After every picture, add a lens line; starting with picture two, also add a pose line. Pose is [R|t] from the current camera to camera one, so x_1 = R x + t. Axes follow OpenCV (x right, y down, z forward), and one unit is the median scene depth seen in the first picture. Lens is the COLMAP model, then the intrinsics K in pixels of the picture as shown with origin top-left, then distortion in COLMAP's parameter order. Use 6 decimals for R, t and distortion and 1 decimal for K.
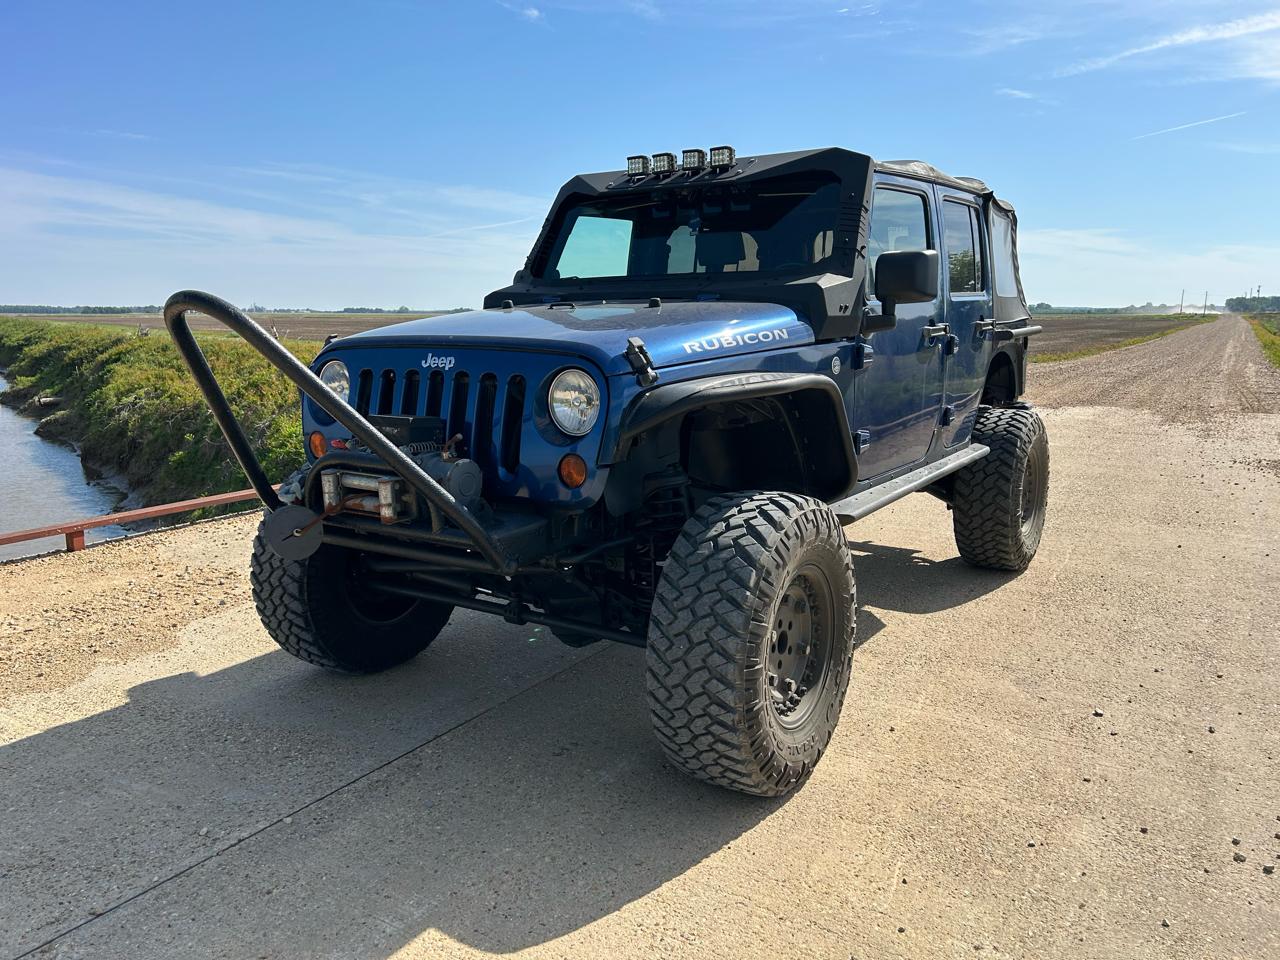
lens RADIAL K [[973.3, 0, 638.8], [0, 973.3, 484.2], [0, 0, 1]] dist [0.013001, -0.004935]
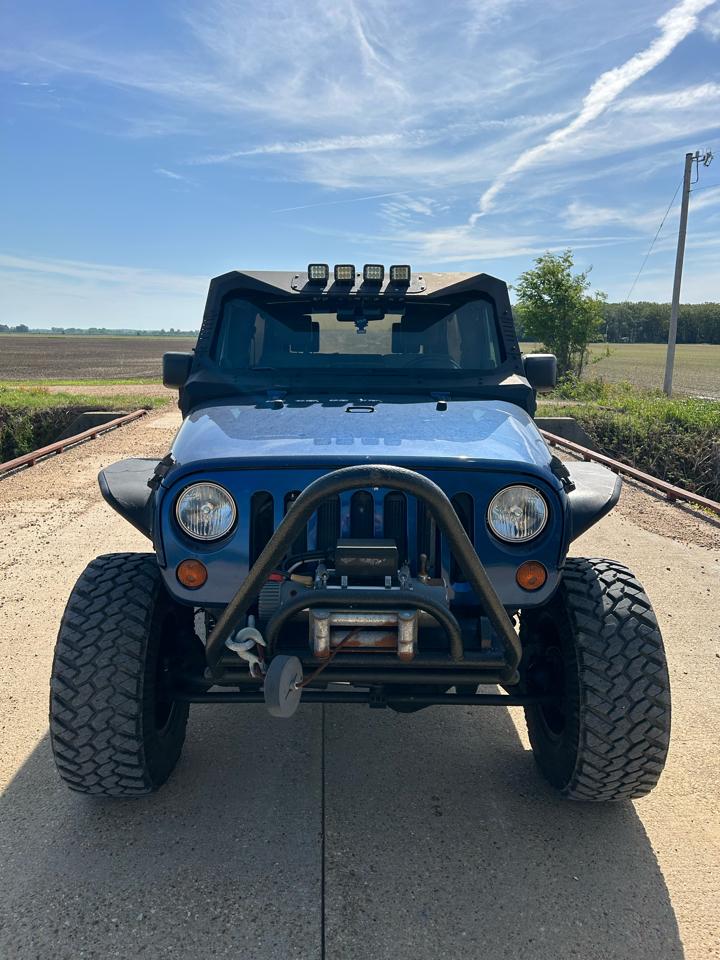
lens RADIAL K [[734.2, 0, 361.8], [0, 734.2, 468.1], [0, 0, 1]] dist [0.005626, -0.002135]
pose [[0.830823, -0.081236, 0.550575, -0.580177], [0.078415, 0.996508, 0.028704, -0.150249], [-0.550984, 0.019326, 0.834292, 0.325769]]
